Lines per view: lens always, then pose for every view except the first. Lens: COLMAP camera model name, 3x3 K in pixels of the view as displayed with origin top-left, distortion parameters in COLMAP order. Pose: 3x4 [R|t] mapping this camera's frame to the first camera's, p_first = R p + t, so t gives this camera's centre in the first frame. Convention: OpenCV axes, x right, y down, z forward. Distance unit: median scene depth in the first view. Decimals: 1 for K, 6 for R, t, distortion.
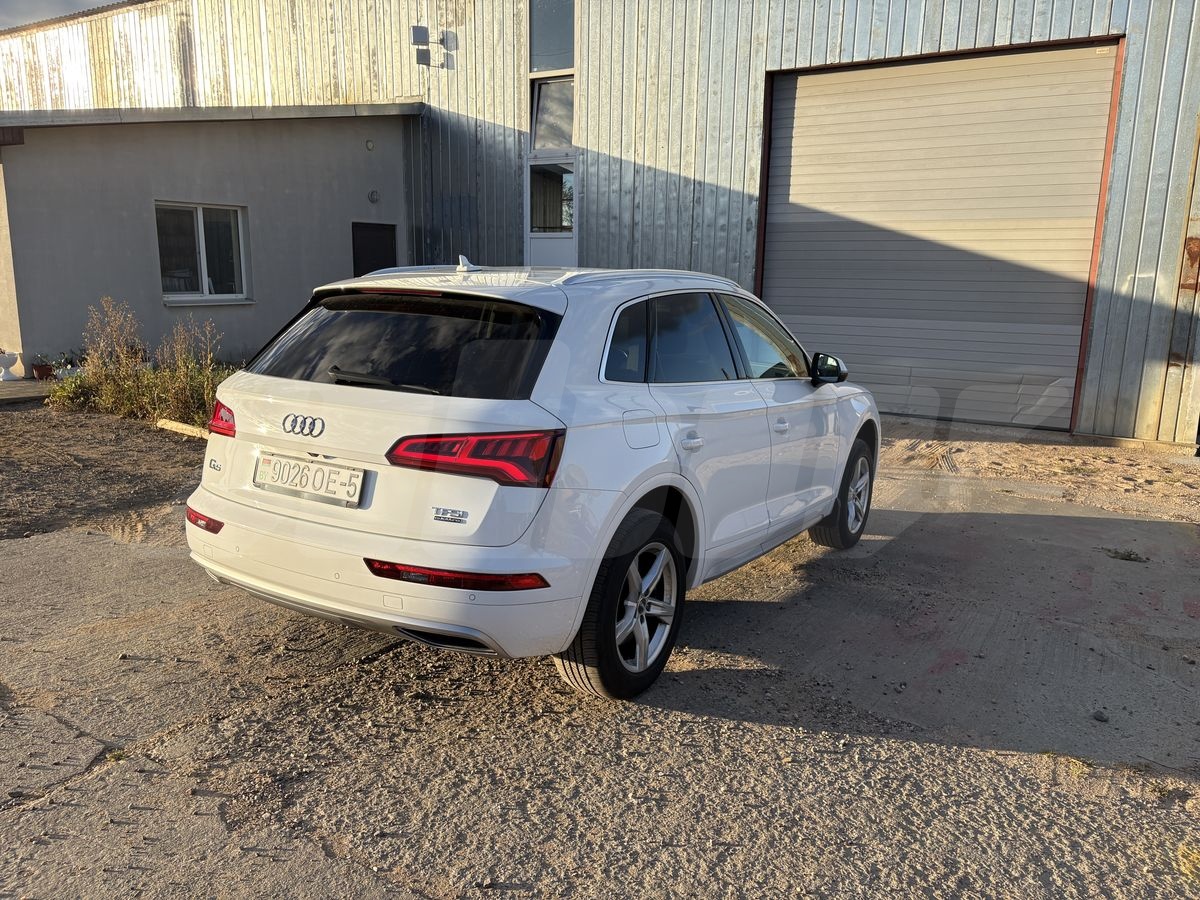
lens RADIAL K [[901.5, 0, 592.5], [0, 901.5, 443.0], [0, 0, 1]] dist [0.043227, -0.041664]
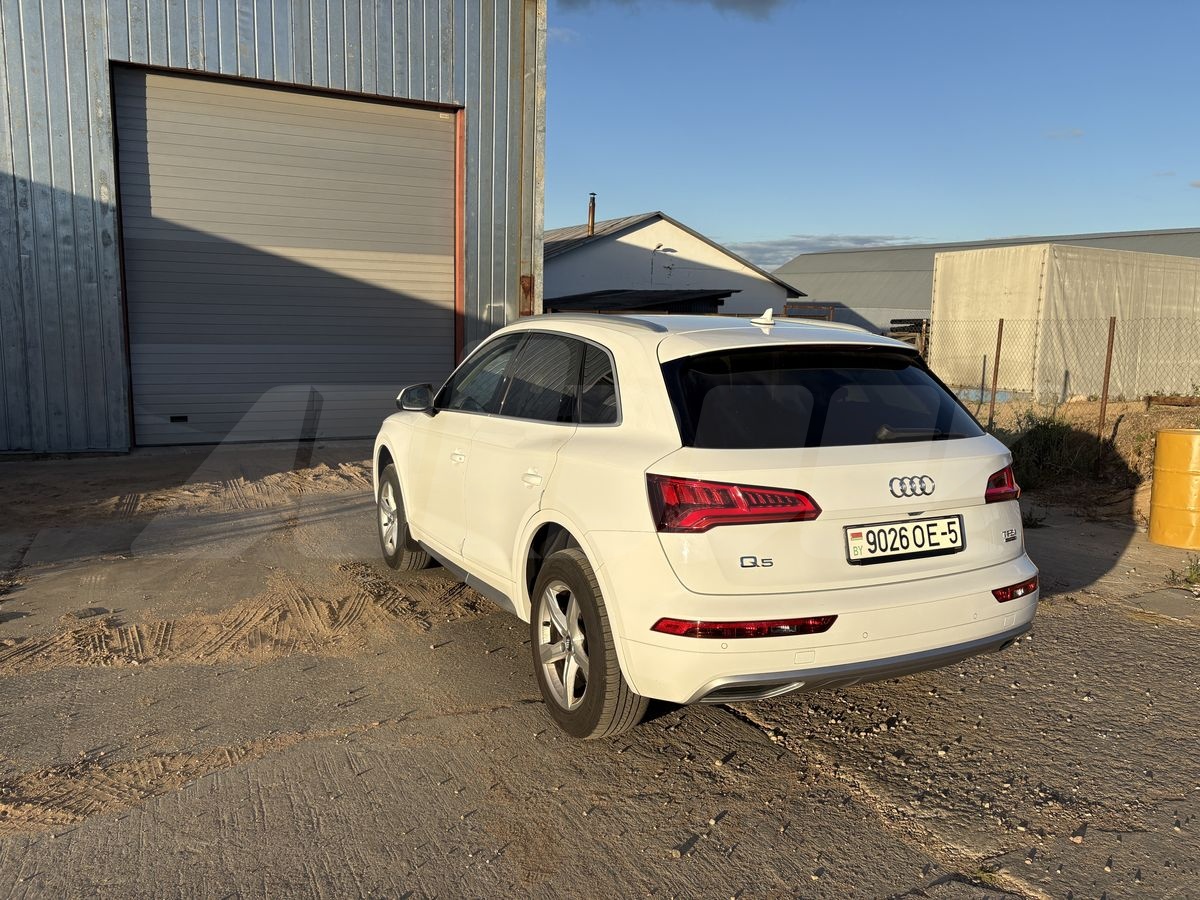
lens RADIAL K [[905.7, 0, 592.4], [0, 905.7, 453.7], [0, 0, 1]] dist [0.053844, -0.057061]
pose [[0.530733, -0.138953, 0.836071, -0.336219], [0.142660, 0.987040, 0.073484, -0.044857], [-0.835446, 0.080274, 0.543678, 0.187165]]
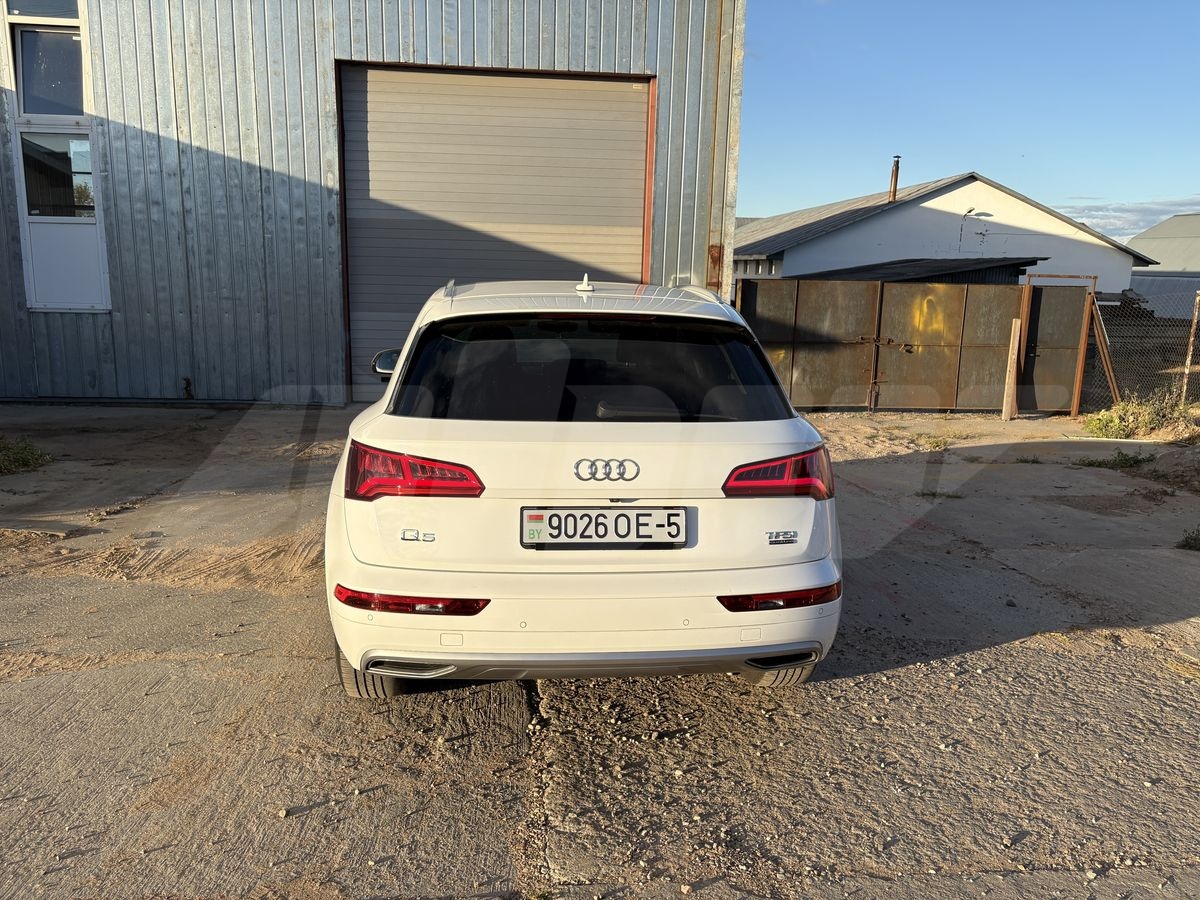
lens RADIAL K [[904.1, 0, 590.2], [0, 904.1, 448.8], [0, 0, 1]] dist [0.054143, -0.058778]
pose [[0.795675, -0.116106, 0.594492, -0.216802], [0.105899, 0.993006, 0.052201, -0.022156], [-0.596395, 0.021421, 0.802405, 0.072376]]
